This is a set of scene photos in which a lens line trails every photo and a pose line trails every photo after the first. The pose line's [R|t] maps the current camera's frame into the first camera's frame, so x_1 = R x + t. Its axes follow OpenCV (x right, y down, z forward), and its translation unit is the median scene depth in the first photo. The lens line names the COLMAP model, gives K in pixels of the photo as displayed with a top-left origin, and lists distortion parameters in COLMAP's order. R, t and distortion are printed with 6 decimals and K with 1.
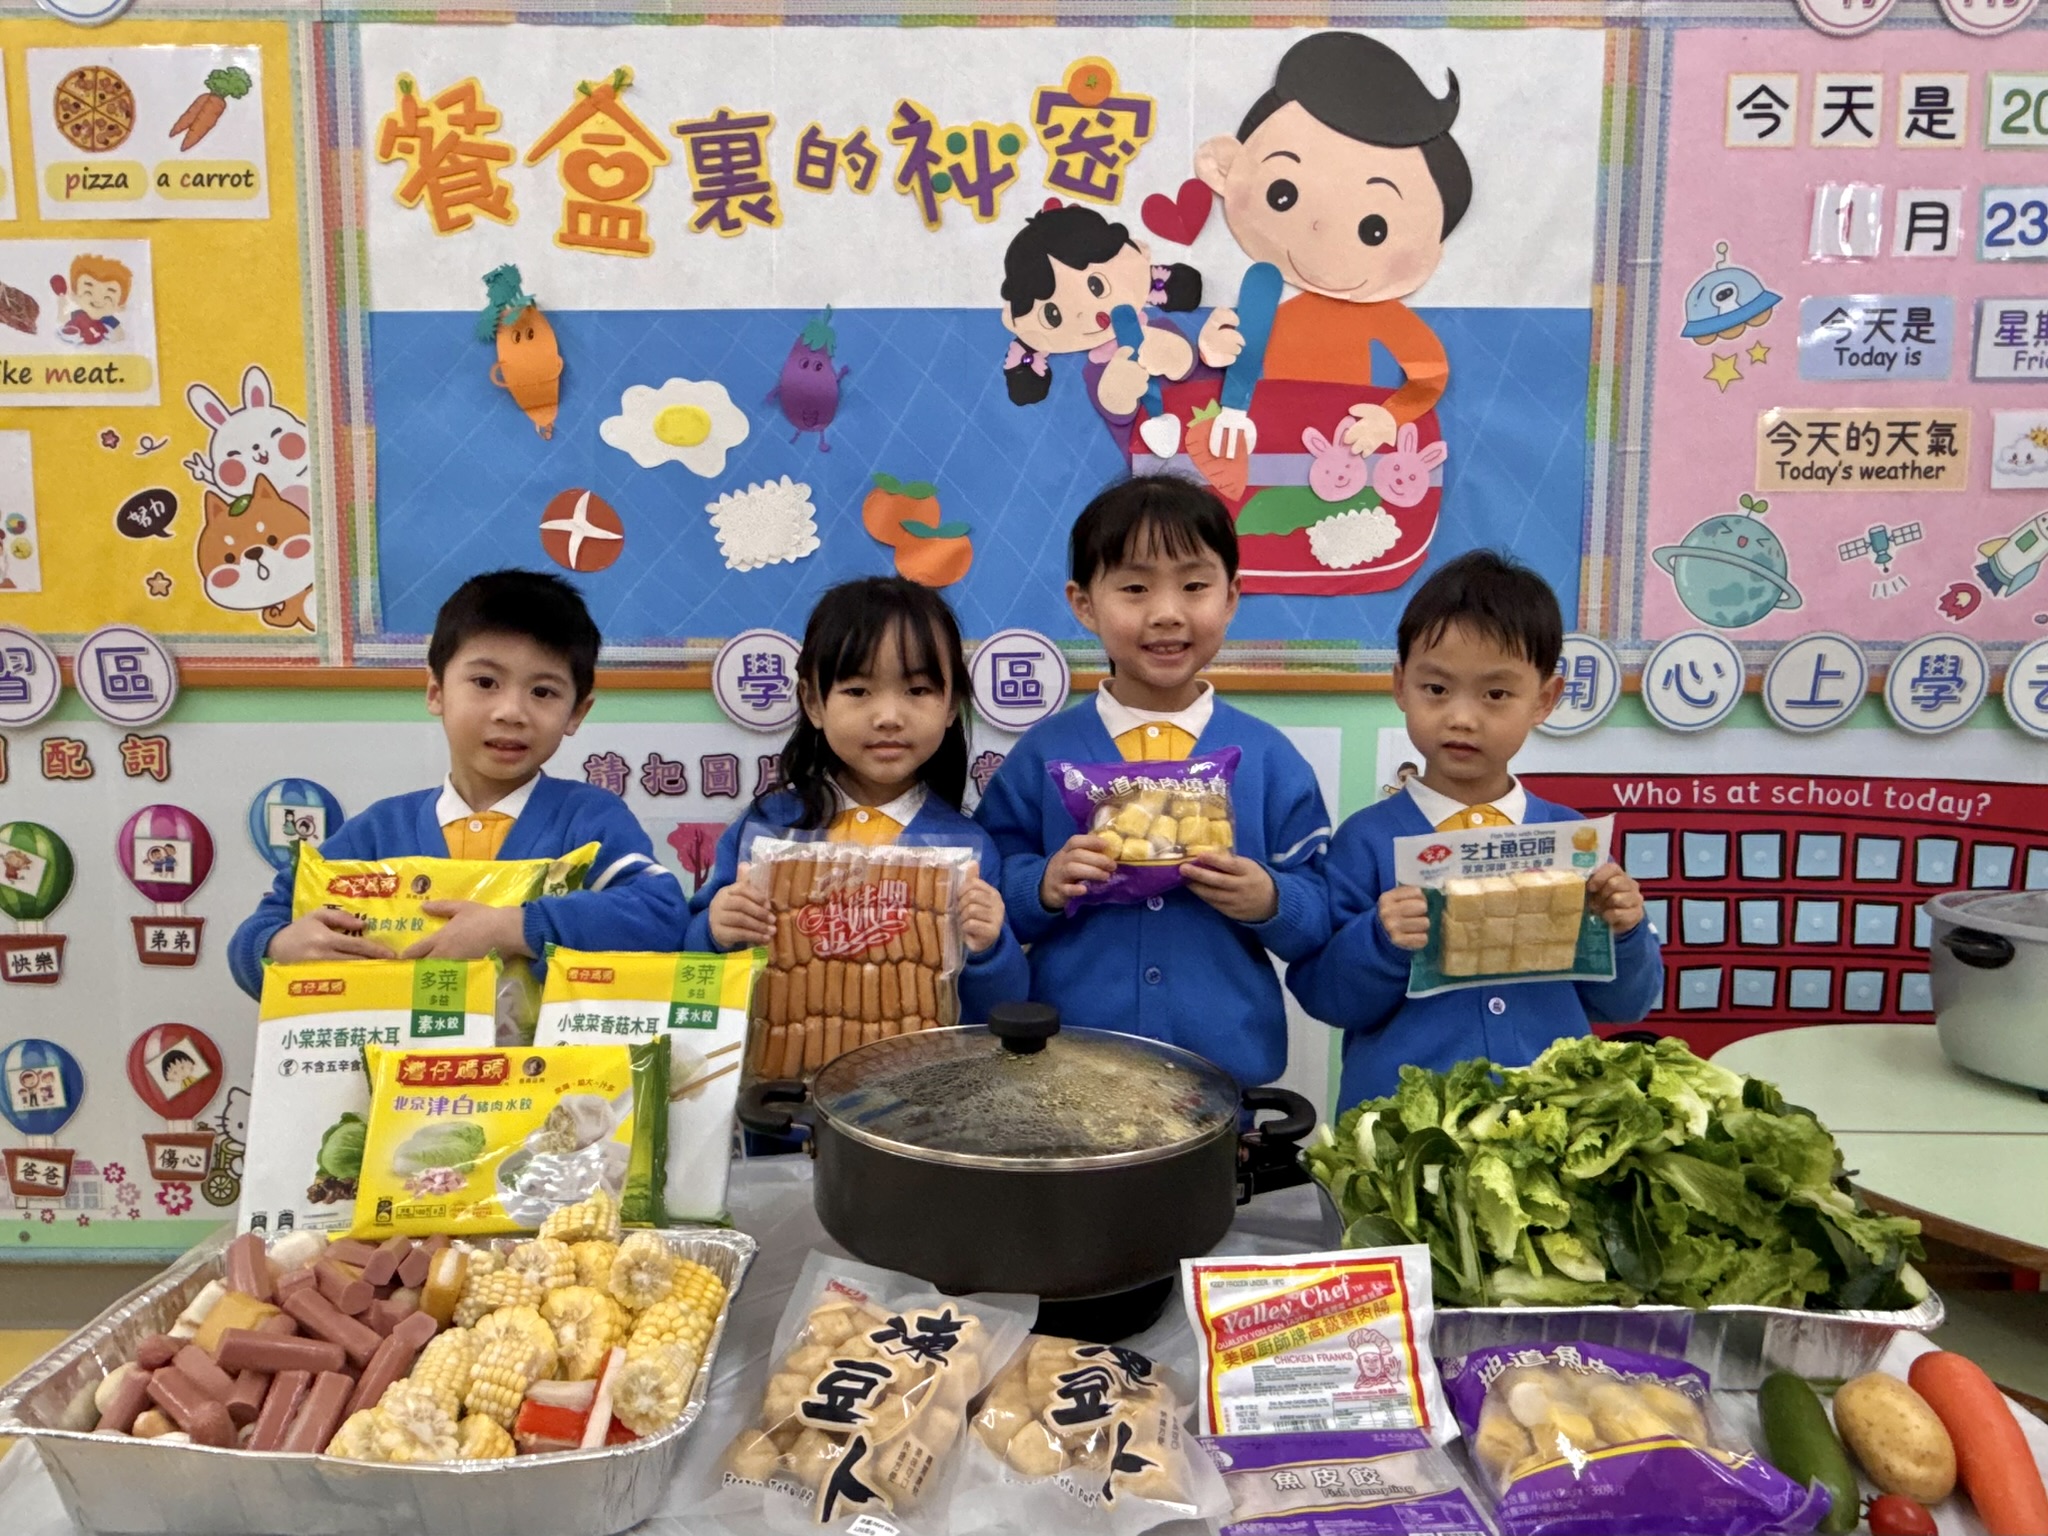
lens RADIAL K [[1182.3, 0, 1020.5], [0, 1182.3, 771.5], [0, 0, 1]] dist [-0.013294, 0.010581]
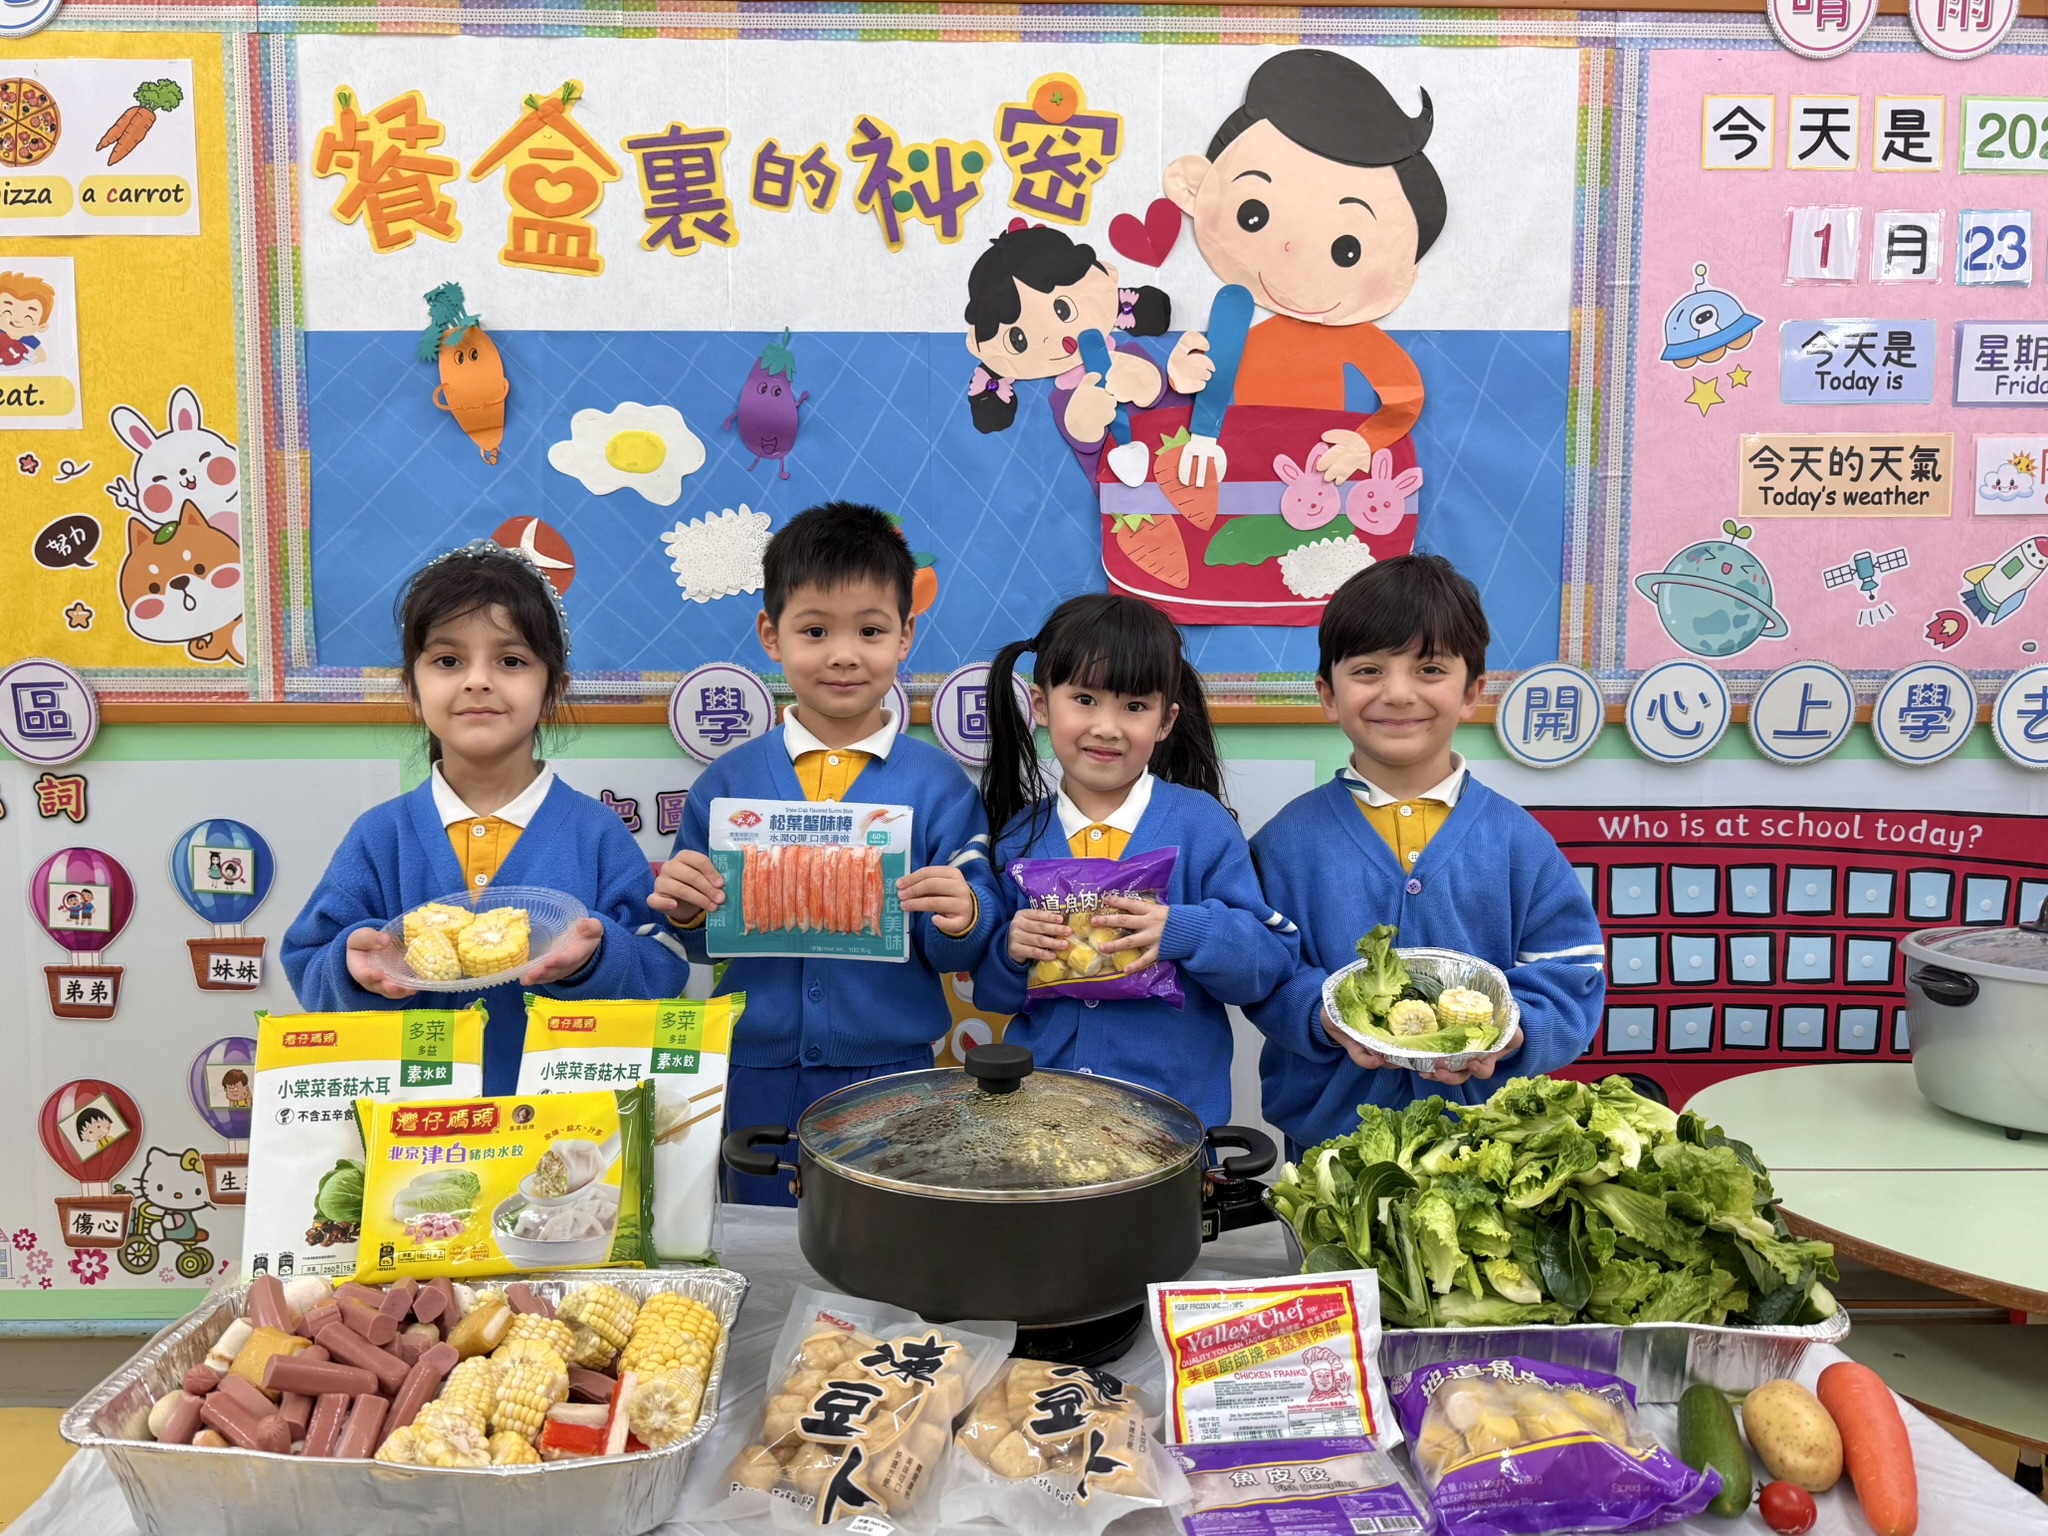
lens RADIAL K [[1442.3, 0, 998.5], [0, 1442.3, 742.0], [0, 0, 1]] dist [0.010966, -0.017057]
pose [[0.999801, -0.004985, 0.019326, -0.022548], [0.005302, 0.999851, -0.016402, -0.058526], [-0.019242, 0.016501, 0.999679, -0.305641]]
